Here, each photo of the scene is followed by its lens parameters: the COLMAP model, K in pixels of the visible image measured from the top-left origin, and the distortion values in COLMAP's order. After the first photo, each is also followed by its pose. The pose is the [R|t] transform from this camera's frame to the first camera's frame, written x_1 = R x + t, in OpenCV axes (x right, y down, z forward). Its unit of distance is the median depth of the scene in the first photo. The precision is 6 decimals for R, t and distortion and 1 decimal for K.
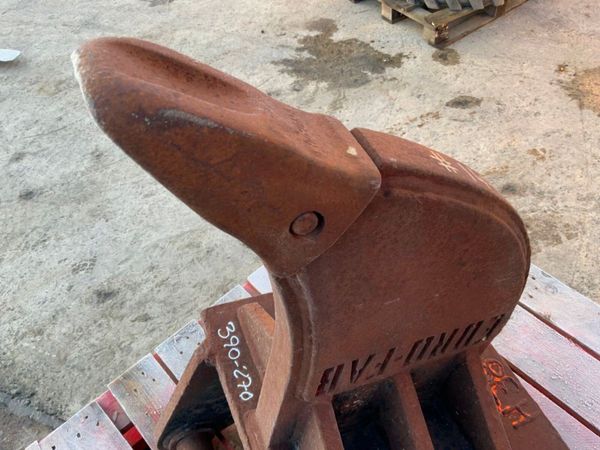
lens RADIAL K [[496.0, 0, 300.5], [0, 496.0, 224.8], [0, 0, 1]] dist [0.071759, -0.127957]
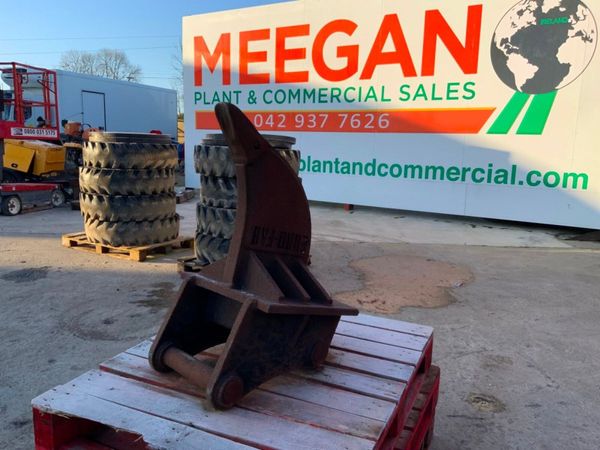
lens RADIAL K [[496.0, 0, 300.9], [0, 496.0, 220.6], [0, 0, 1]] dist [0.071759, -0.127957]
pose [[0.918554, 0.033272, 0.393892, -0.222496], [0.228026, 0.769352, -0.596743, 0.537405], [-0.322897, 0.637958, 0.699104, -0.307043]]
